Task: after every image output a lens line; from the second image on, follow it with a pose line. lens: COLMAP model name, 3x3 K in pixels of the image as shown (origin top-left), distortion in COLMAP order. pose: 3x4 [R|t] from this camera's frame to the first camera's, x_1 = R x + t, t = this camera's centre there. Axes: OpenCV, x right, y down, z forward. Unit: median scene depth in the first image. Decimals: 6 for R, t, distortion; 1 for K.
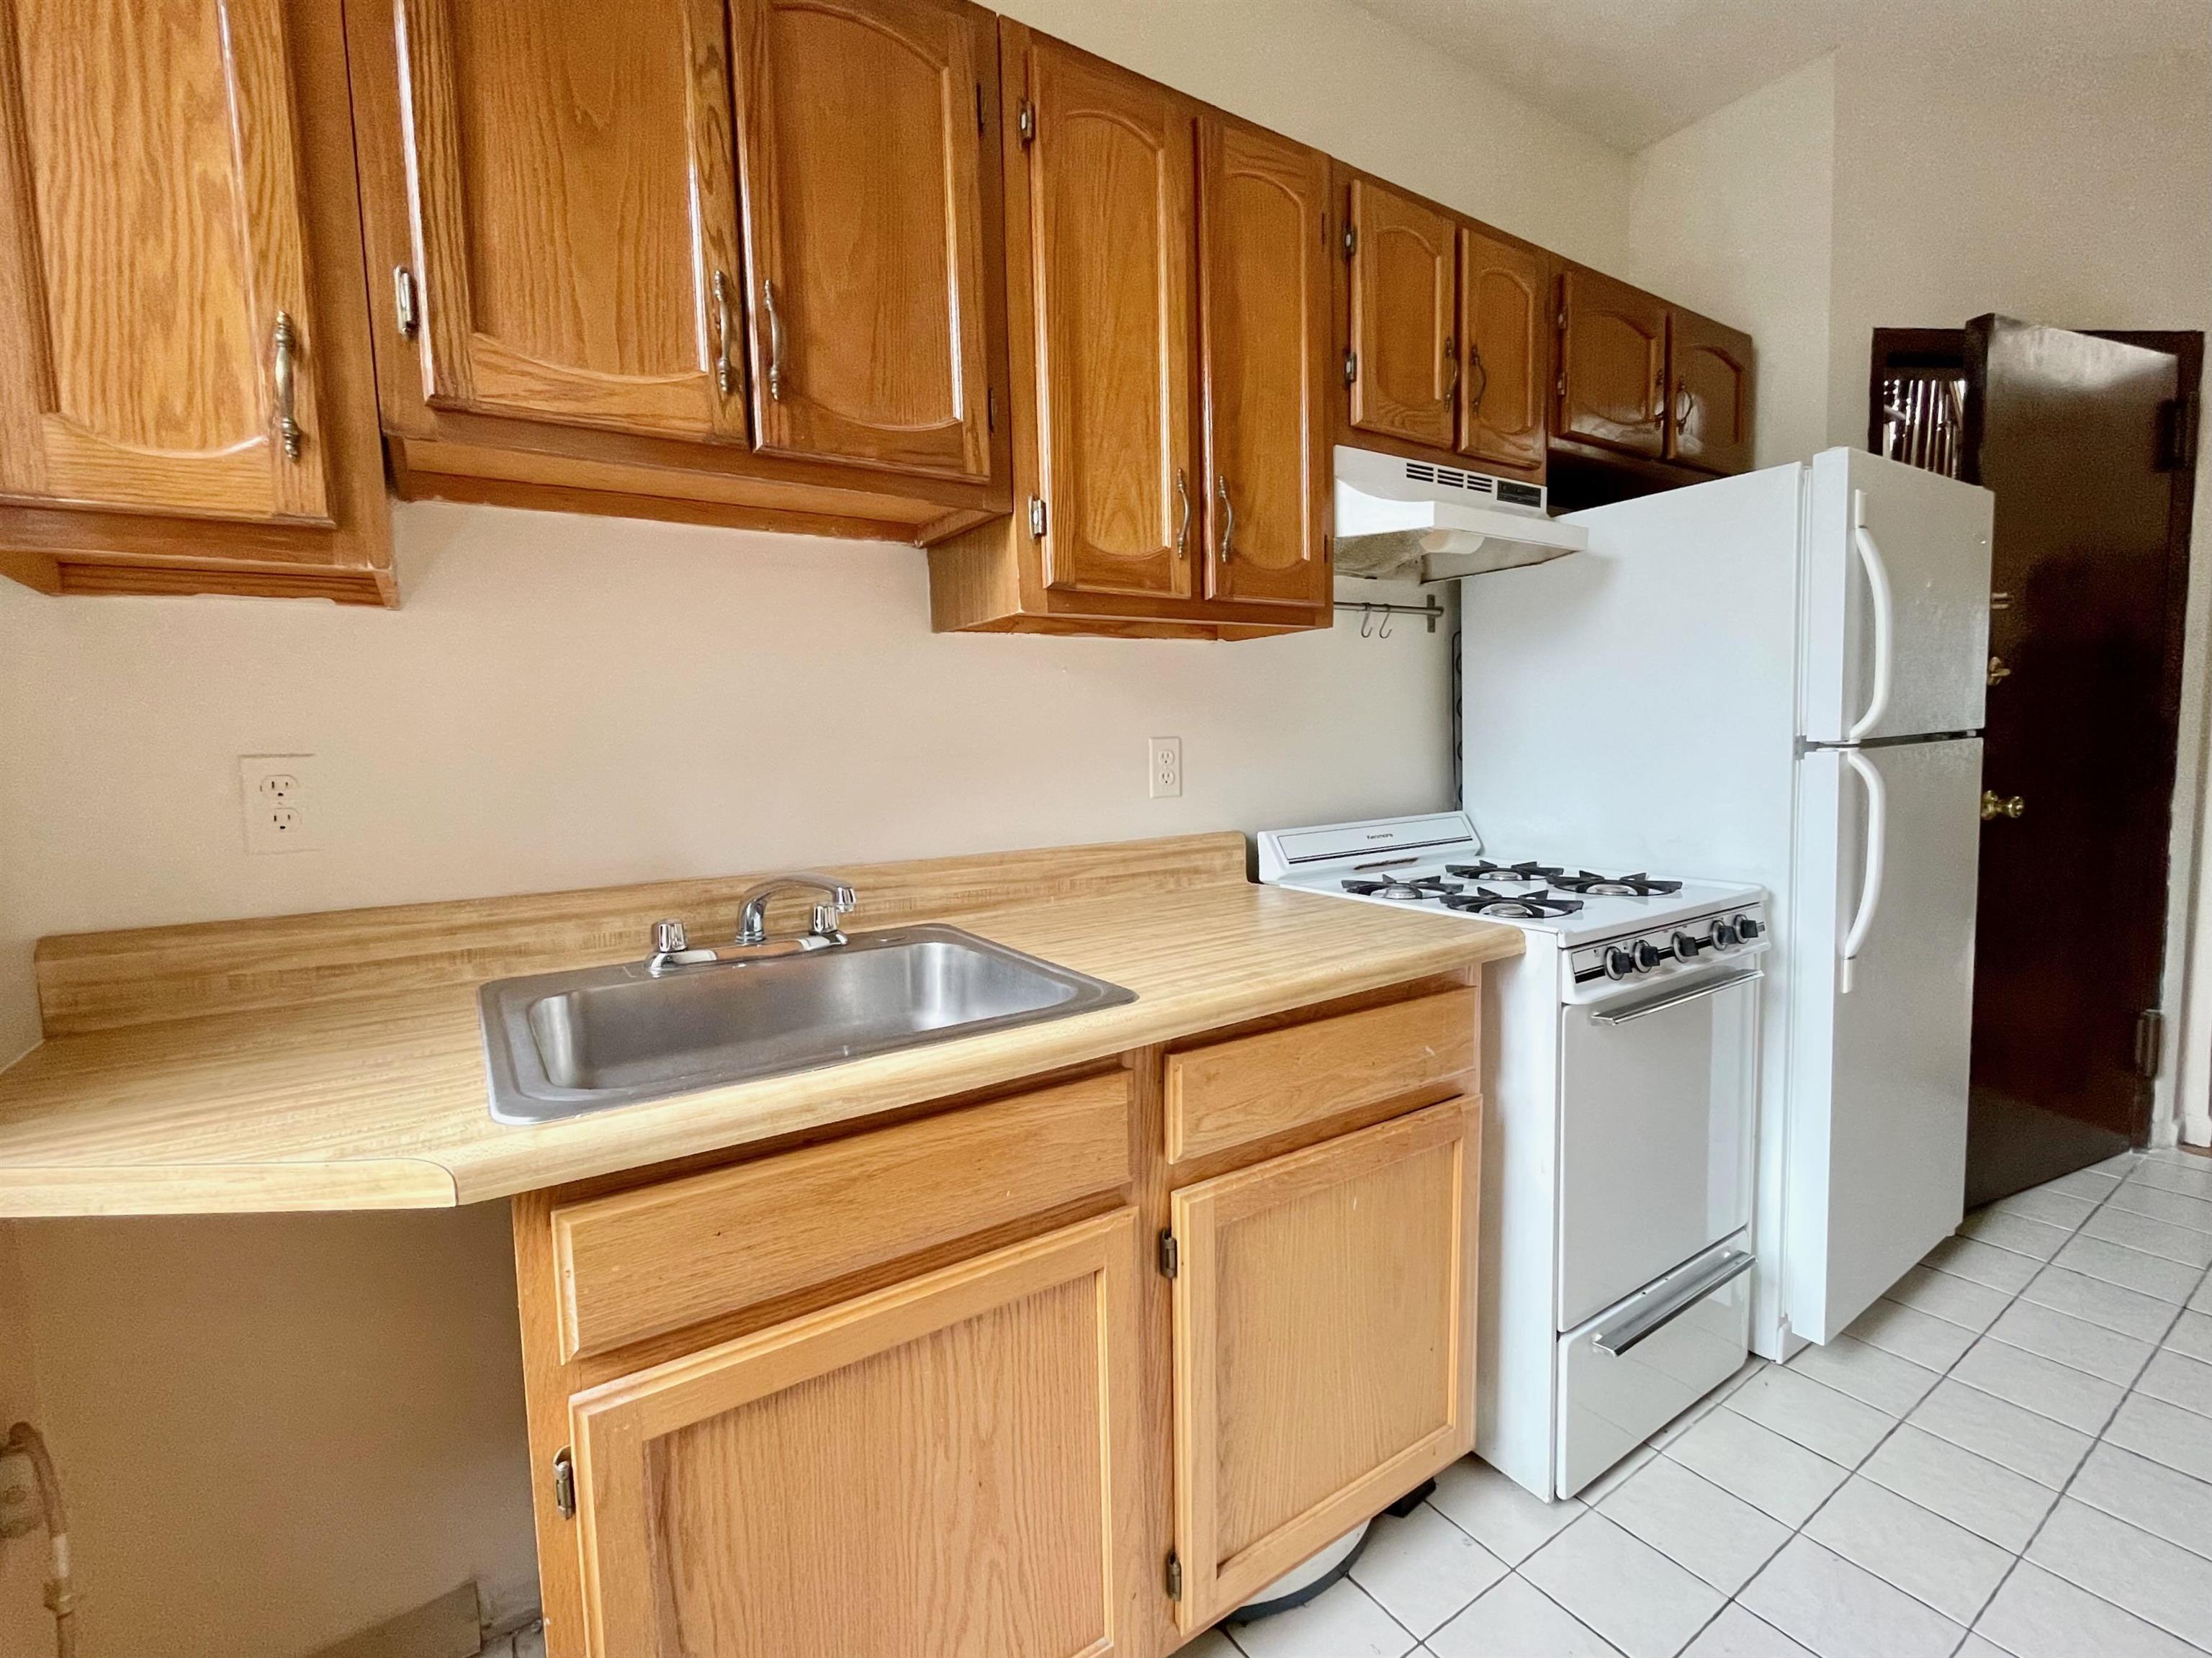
lens RADIAL K [[996.5, 0, 1105.2], [0, 996.5, 817.5], [0, 0, 1]] dist [-0.015165, -0.000232]
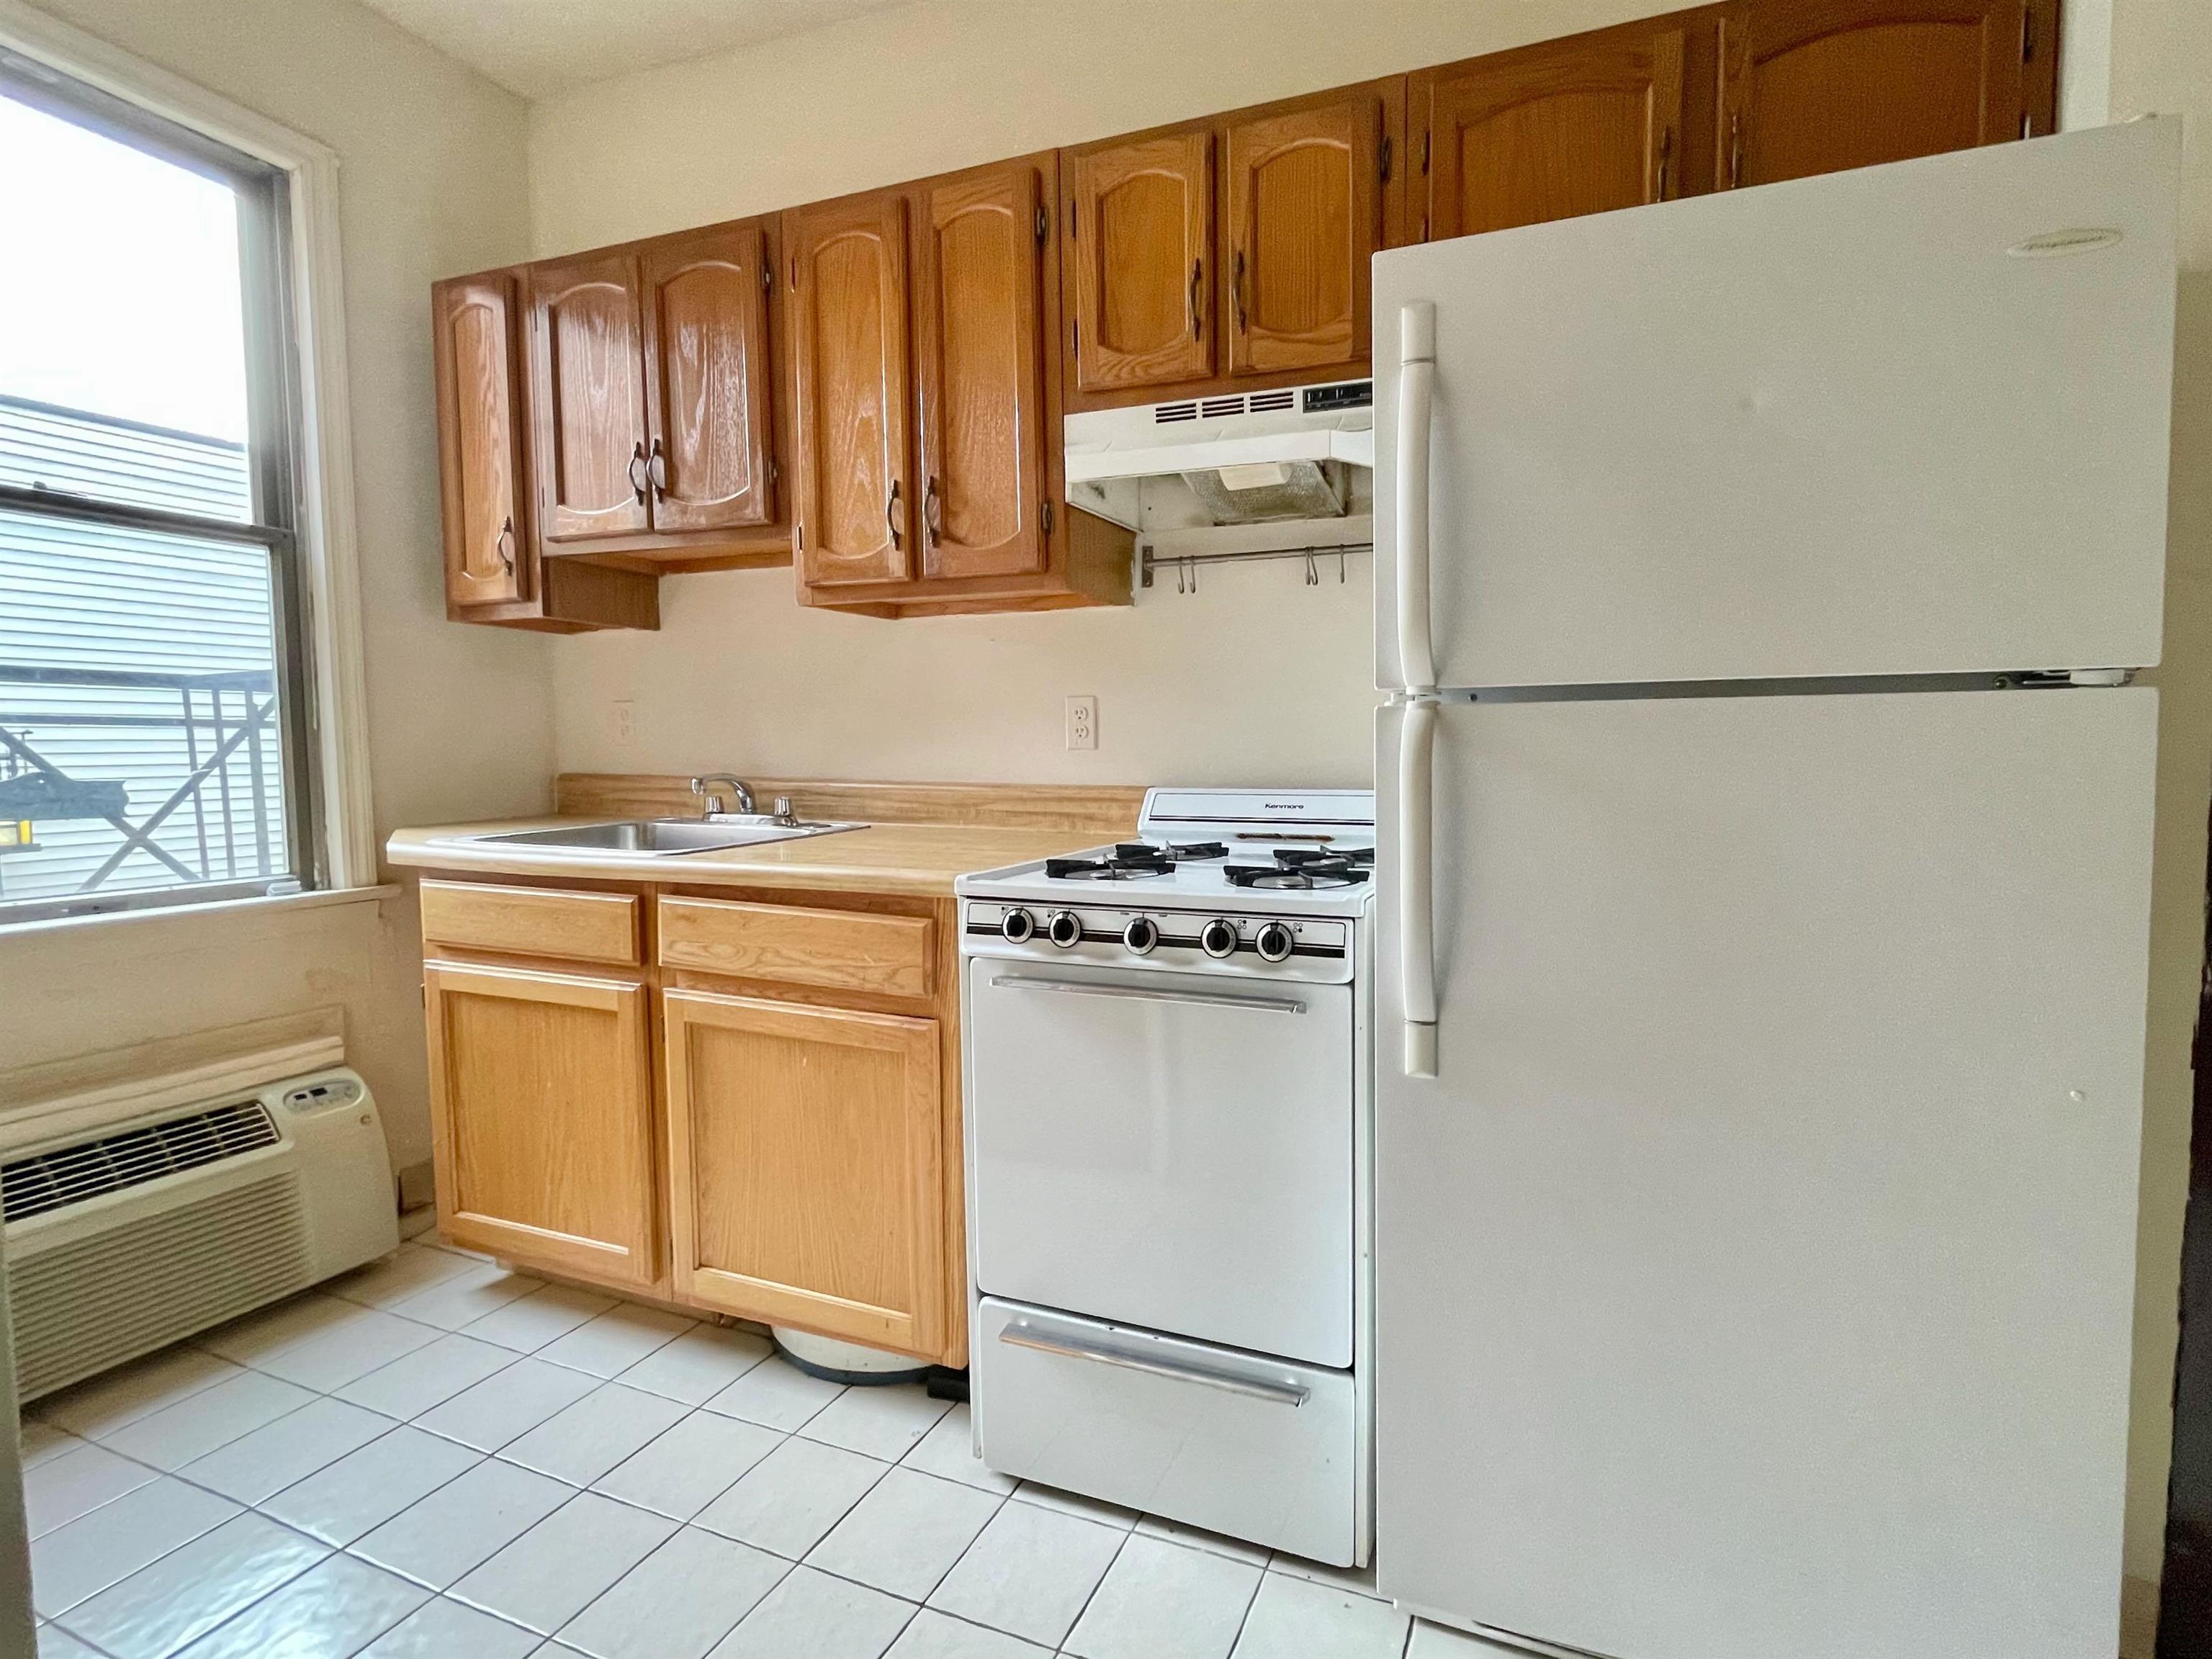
lens RADIAL K [[1030.8, 0, 1205.5], [0, 1030.8, 799.4], [0, 0, 1]] dist [-0.002550, -0.001685]
pose [[0.589088, 0.075862, -0.804500, 1.175262], [-0.077482, 0.996299, 0.037213, -0.020033], [0.804345, 0.040413, 0.592786, 0.465291]]
